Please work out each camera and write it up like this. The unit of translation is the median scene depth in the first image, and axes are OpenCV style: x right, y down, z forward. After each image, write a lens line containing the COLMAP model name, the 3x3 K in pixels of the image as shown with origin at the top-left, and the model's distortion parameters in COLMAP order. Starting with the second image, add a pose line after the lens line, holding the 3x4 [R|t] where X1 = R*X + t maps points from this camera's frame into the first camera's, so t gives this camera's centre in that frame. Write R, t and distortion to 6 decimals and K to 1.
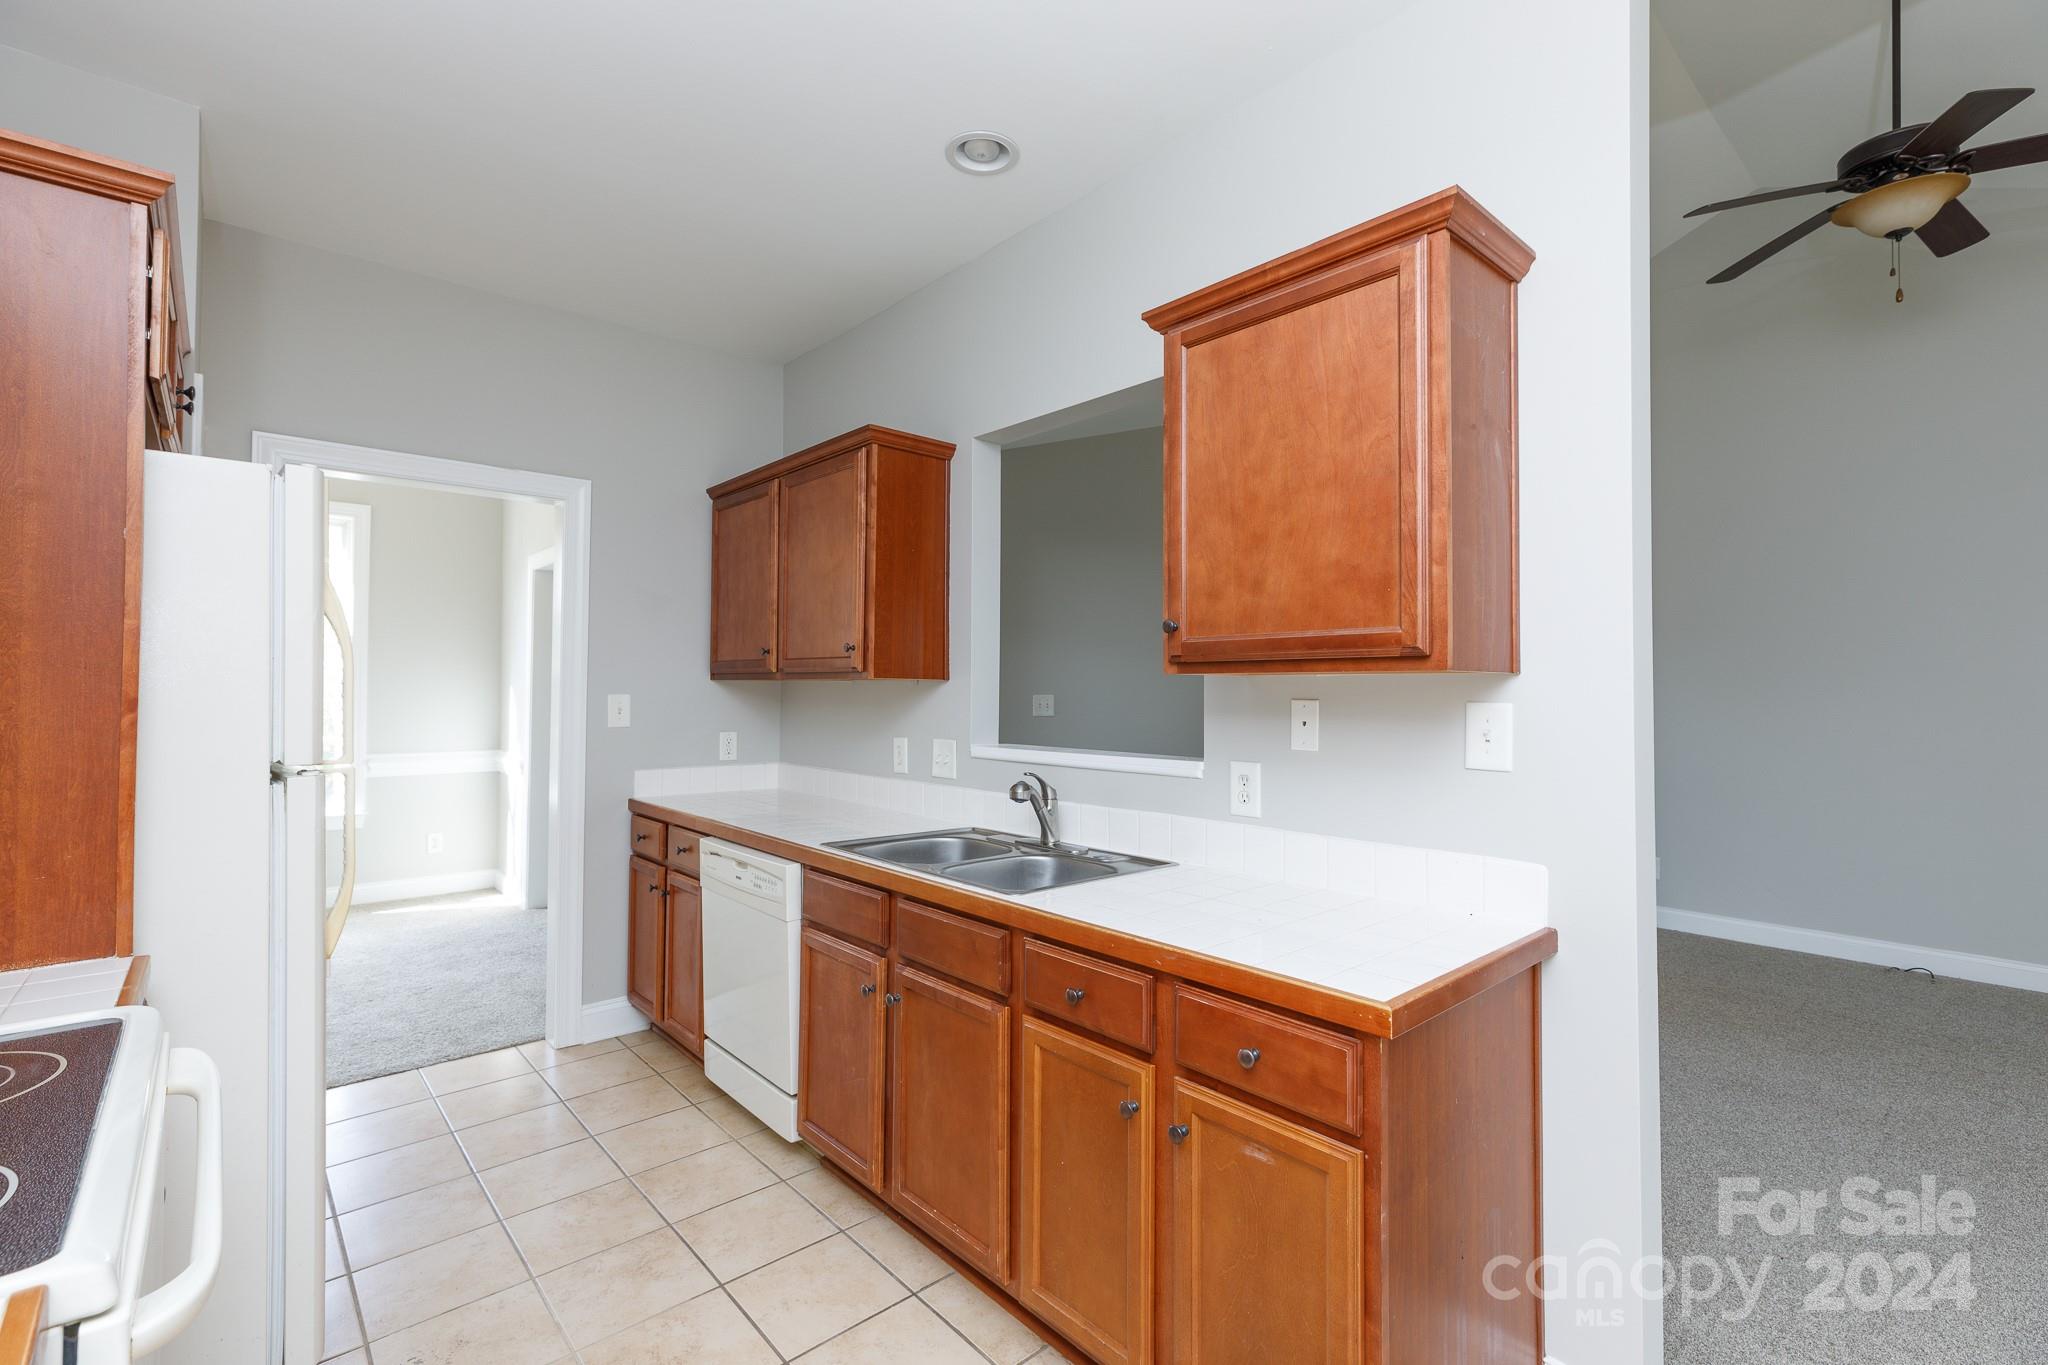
lens RADIAL K [[936.6, 0, 1015.1], [0, 936.6, 673.6], [0, 0, 1]] dist [0.000038, 0.000092]
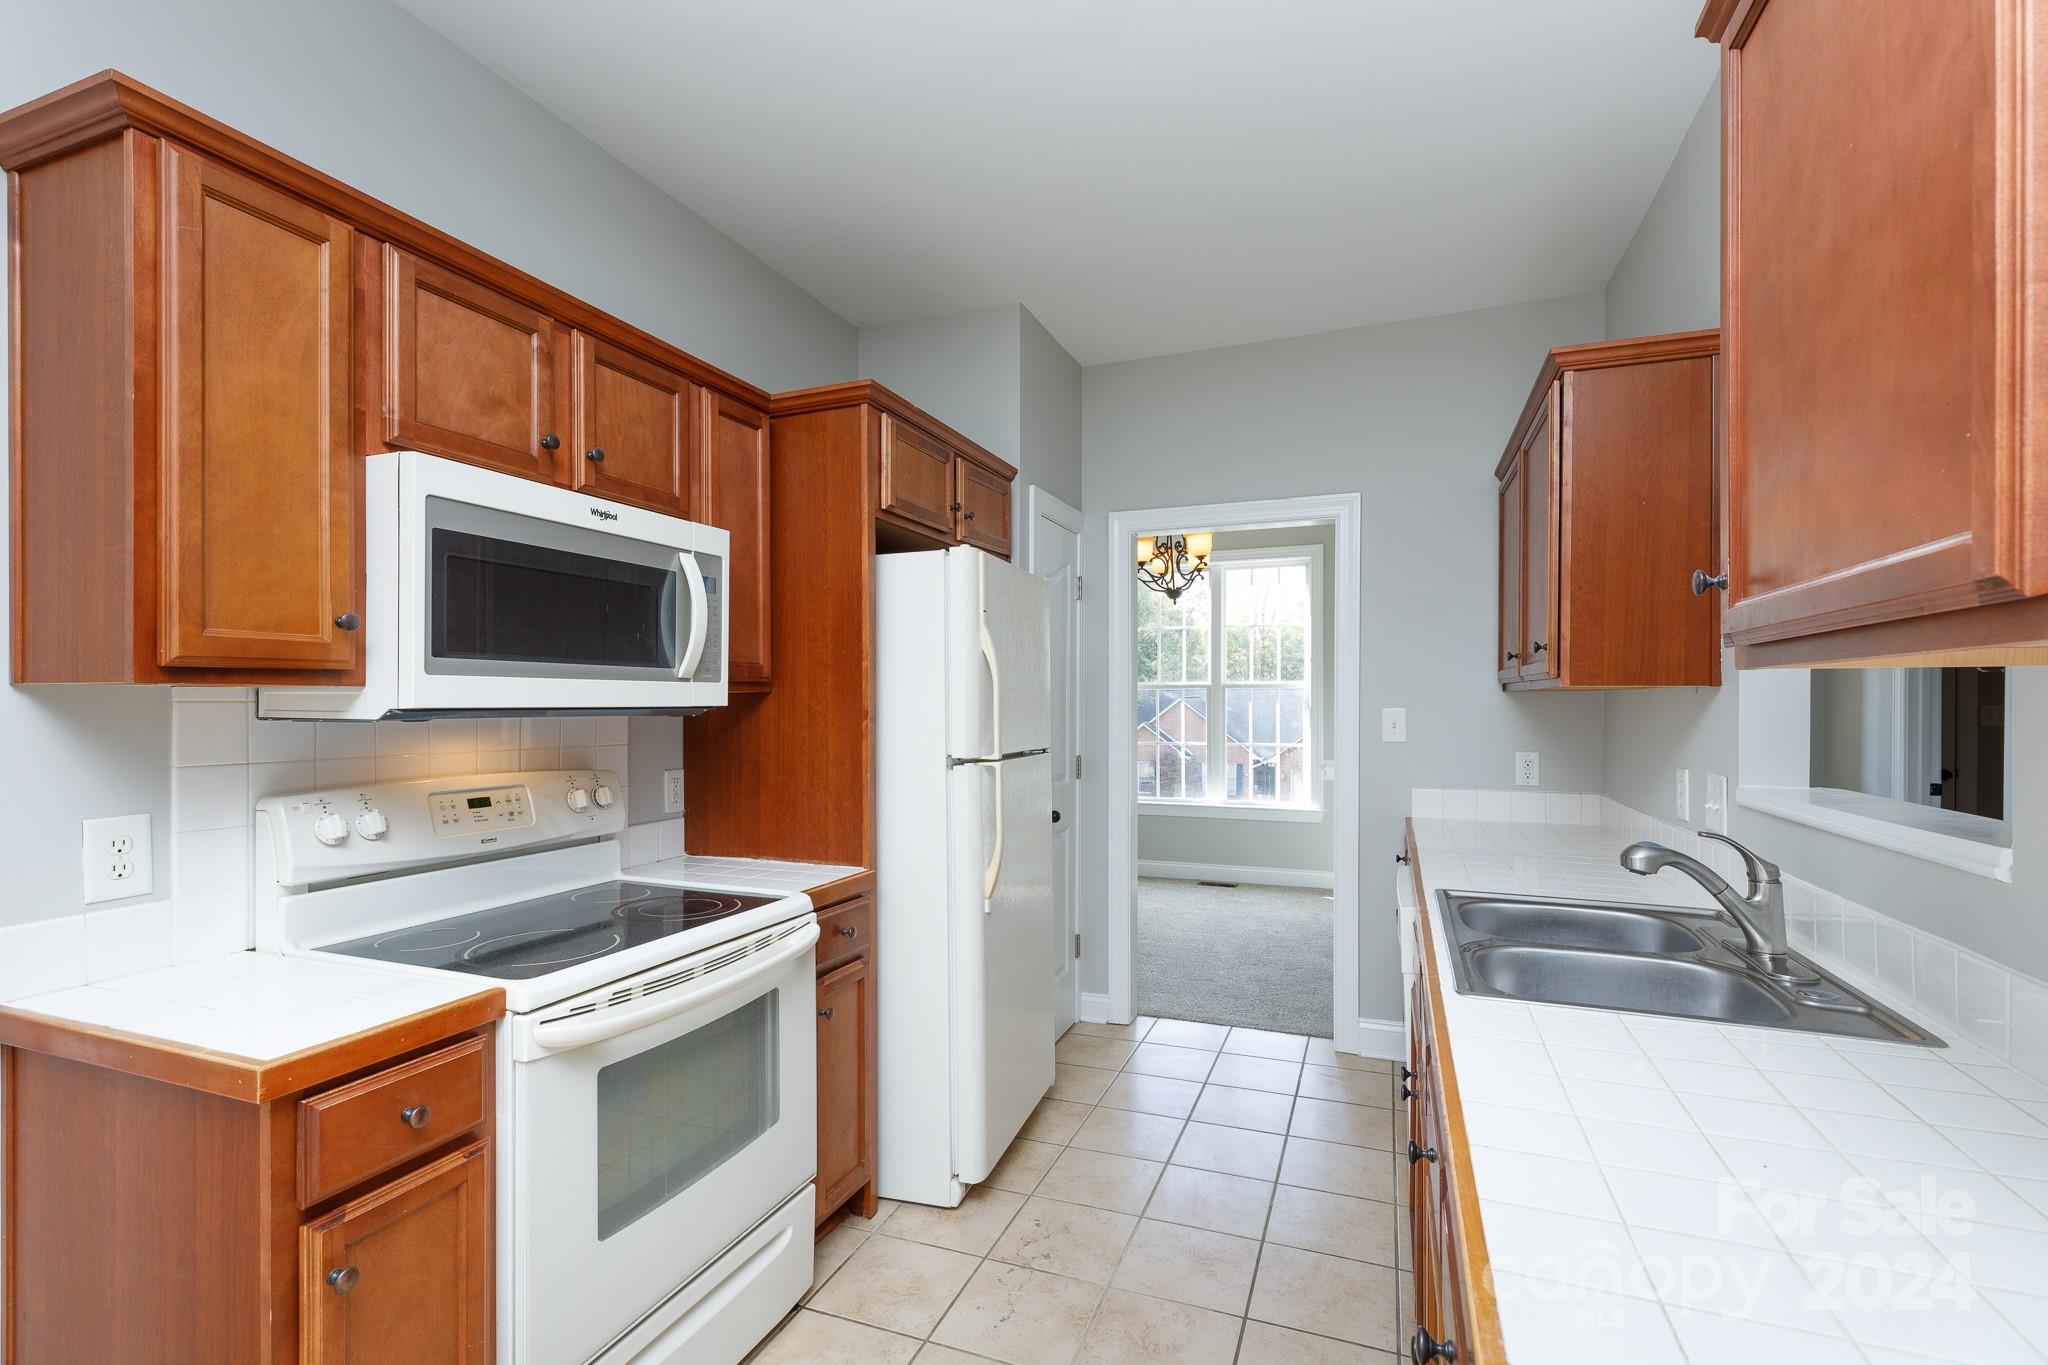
lens RADIAL K [[936.6, 0, 1018.3], [0, 936.6, 701.9], [0, 0, 1]] dist [0.000038, 0.000092]
pose [[0.435797, -0.007317, -0.900015, 0.315135], [0.019889, 0.999801, 0.001502, 0.006920], [0.899825, -0.018555, 0.435856, 0.258455]]
